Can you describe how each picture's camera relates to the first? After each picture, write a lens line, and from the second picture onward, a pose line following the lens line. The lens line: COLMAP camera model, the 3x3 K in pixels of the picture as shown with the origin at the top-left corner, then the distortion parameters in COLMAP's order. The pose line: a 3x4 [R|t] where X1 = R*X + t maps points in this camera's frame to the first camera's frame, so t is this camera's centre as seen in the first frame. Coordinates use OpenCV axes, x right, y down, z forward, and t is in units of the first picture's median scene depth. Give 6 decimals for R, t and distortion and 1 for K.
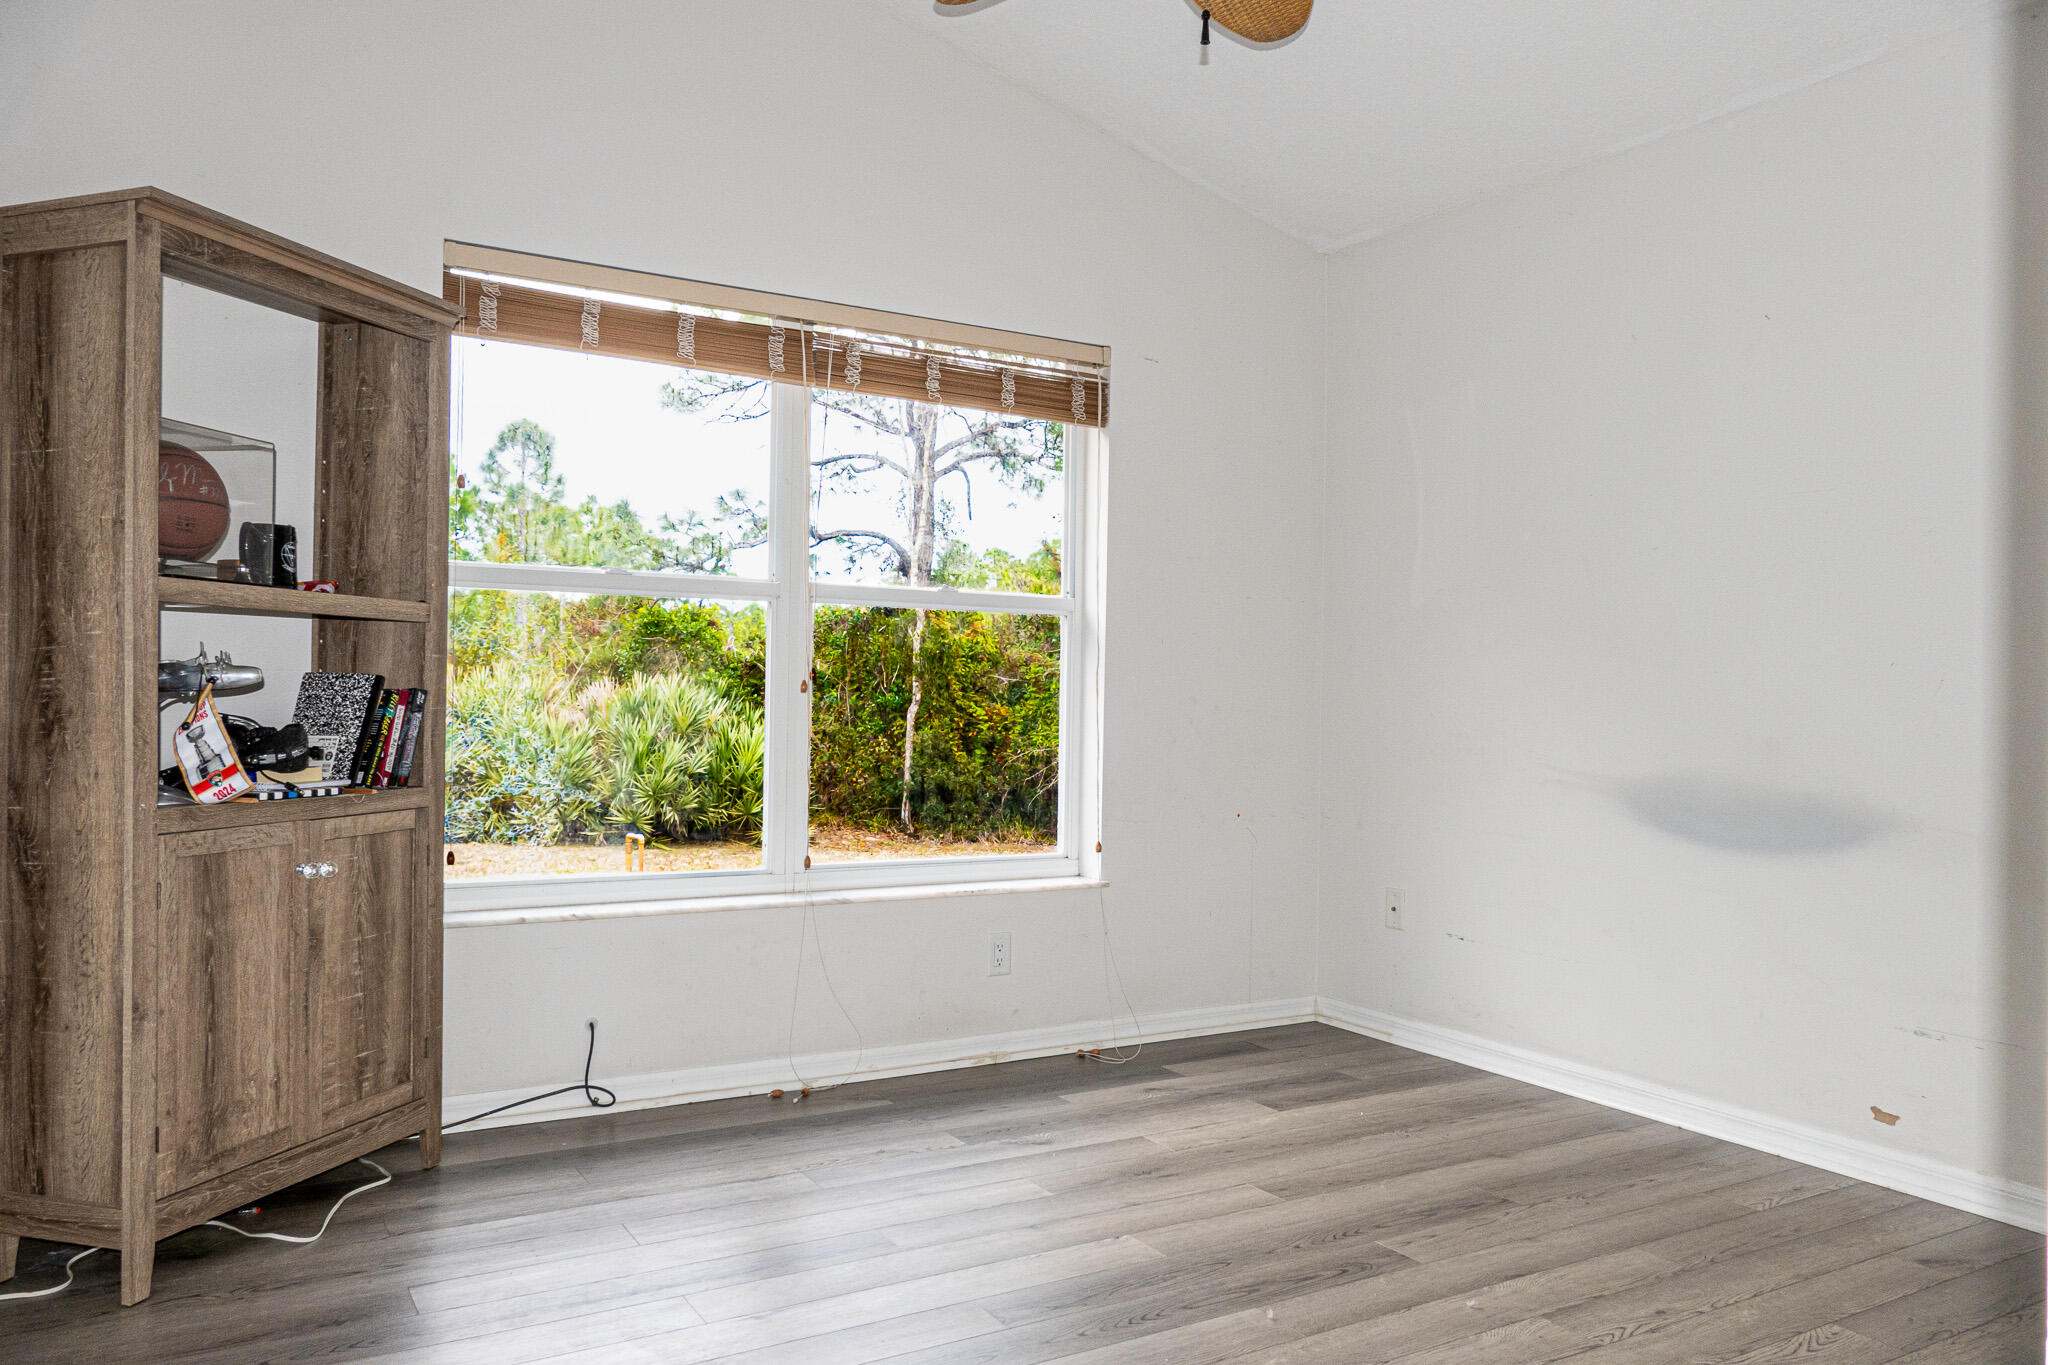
lens RADIAL K [[1462.7, 0, 1025.8], [0, 1462.7, 687.8], [0, 0, 1]] dist [-0.017615, 0.012720]
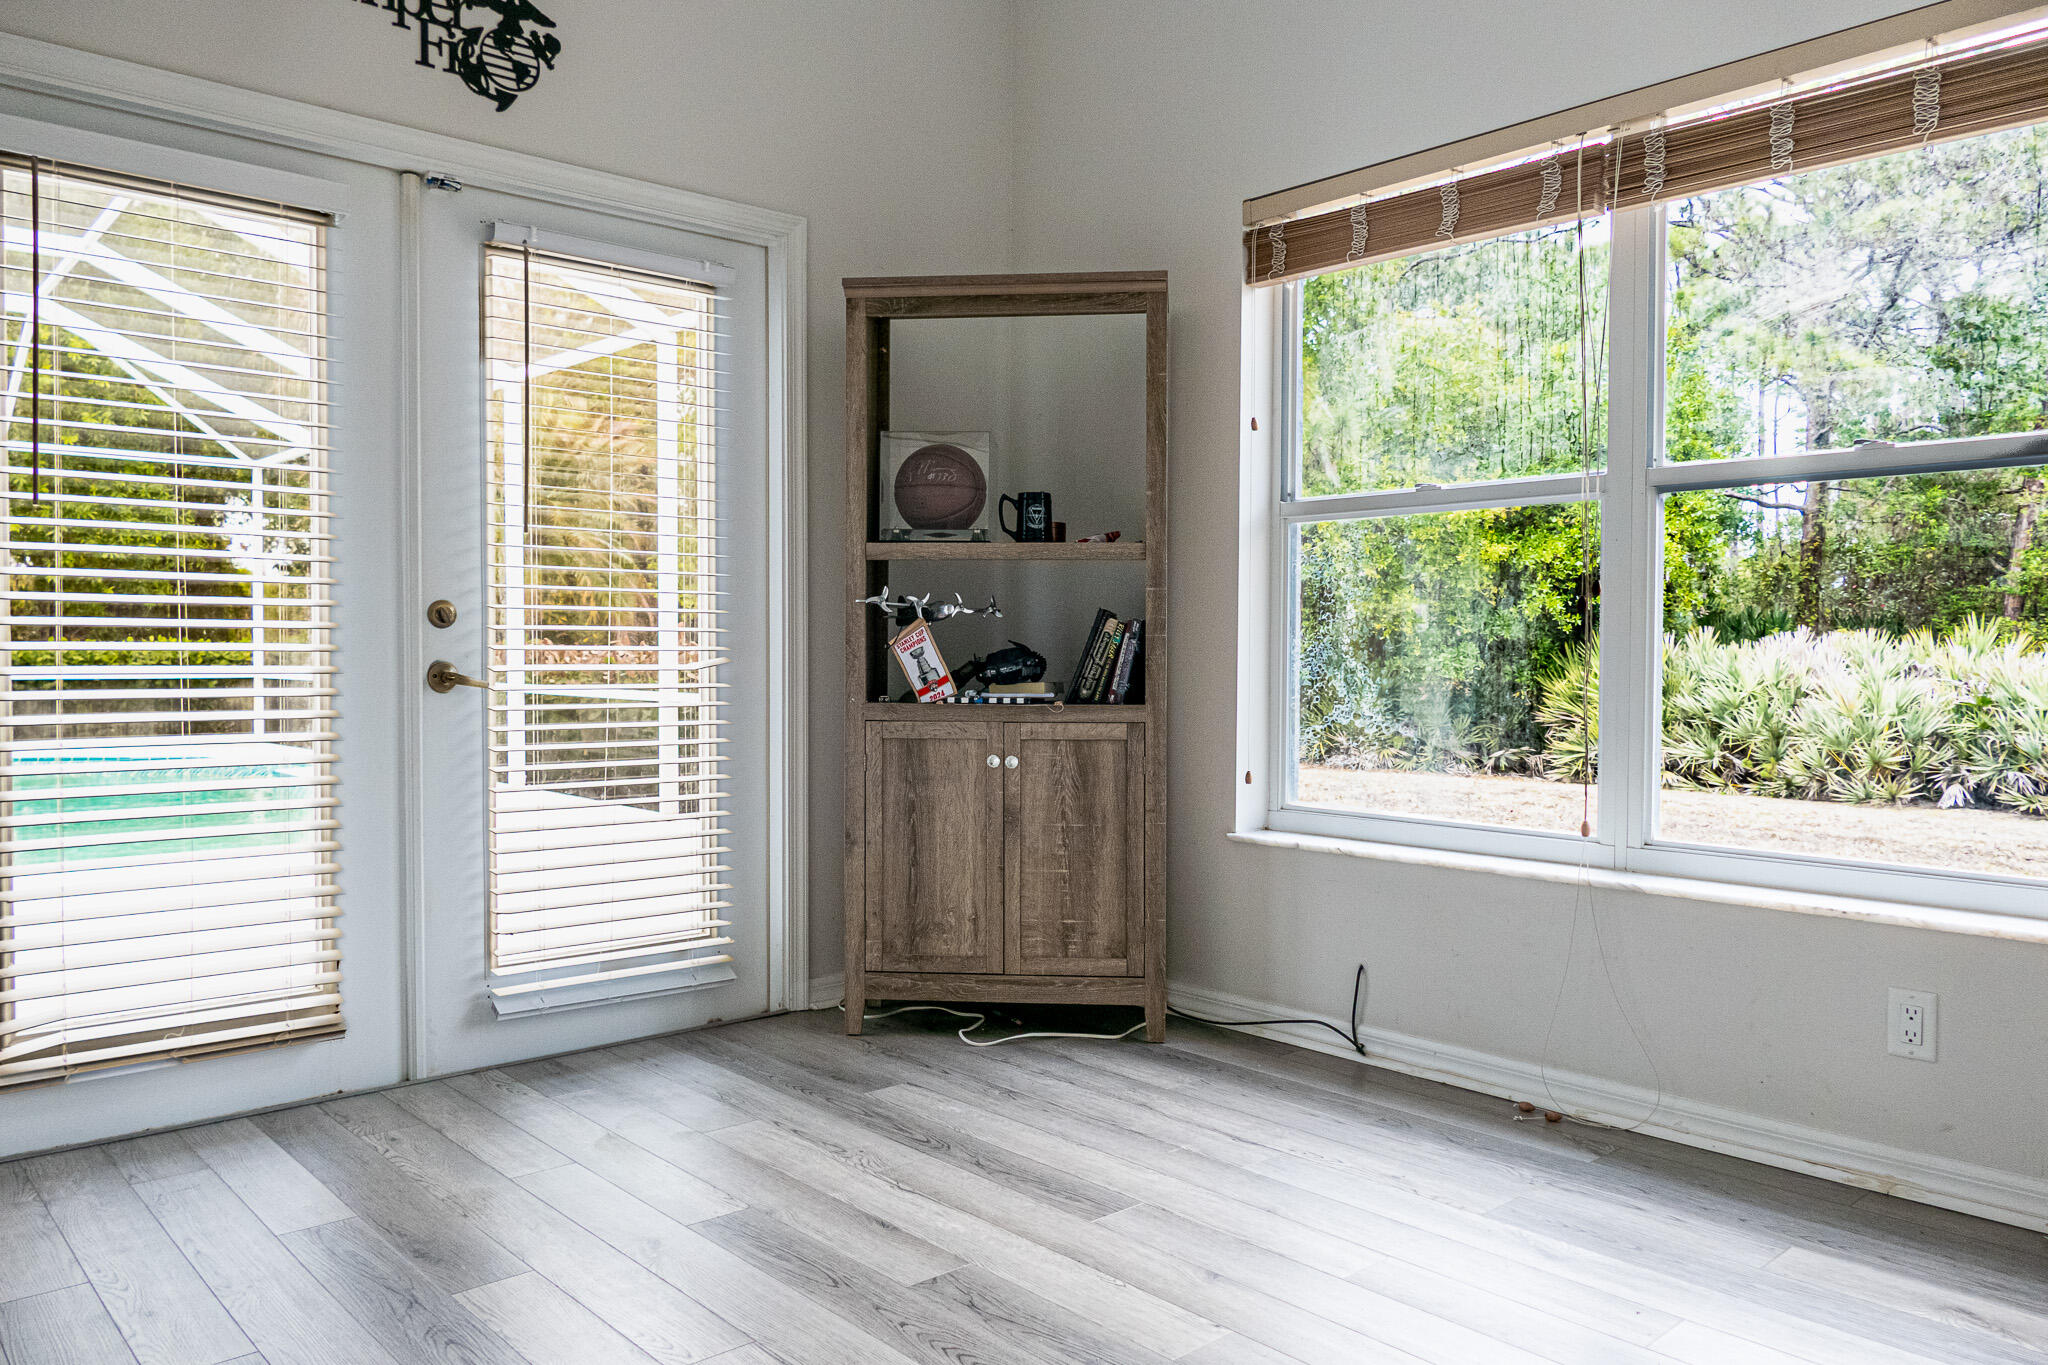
lens RADIAL K [[1462.7, 0, 1025.6], [0, 1462.7, 676.8], [0, 0, 1]] dist [-0.017615, 0.012720]
pose [[0.206466, 0.007557, -0.978425, 0.784078], [0.004298, 0.999954, 0.008630, 0.040765], [0.978444, -0.005987, 0.206424, 0.772335]]
